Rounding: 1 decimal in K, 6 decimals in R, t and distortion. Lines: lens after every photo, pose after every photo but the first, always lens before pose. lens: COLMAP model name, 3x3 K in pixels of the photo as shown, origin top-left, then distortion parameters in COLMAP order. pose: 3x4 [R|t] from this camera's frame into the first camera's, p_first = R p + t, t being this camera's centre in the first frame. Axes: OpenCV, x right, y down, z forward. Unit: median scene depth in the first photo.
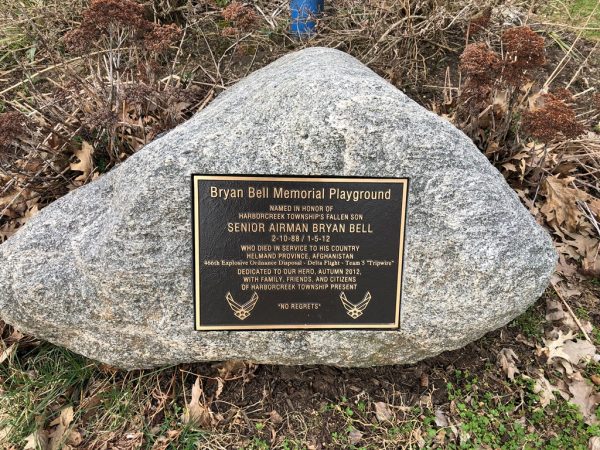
lens RADIAL K [[490.0, 0, 301.4], [0, 490.0, 224.6], [0, 0, 1]] dist [0.030039, -0.008606]
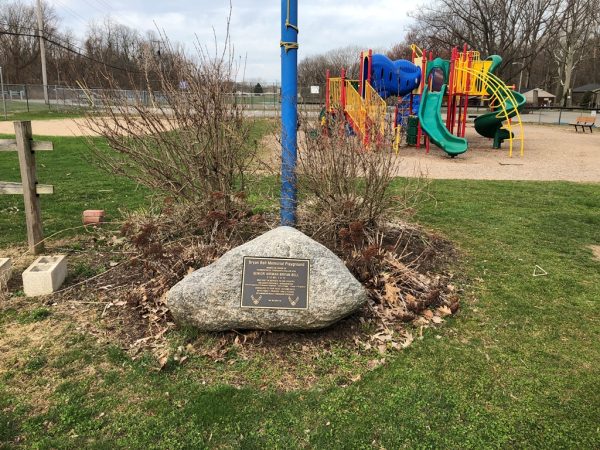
lens RADIAL K [[490.0, 0, 299.8], [0, 490.0, 224.4], [0, 0, 1]] dist [0.030039, -0.008606]
pose [[0.999821, 0.014497, -0.012118, 0.182751], [-0.018296, 0.902987, -0.429278, 1.056622], [0.004719, 0.429423, 0.903091, -1.978813]]
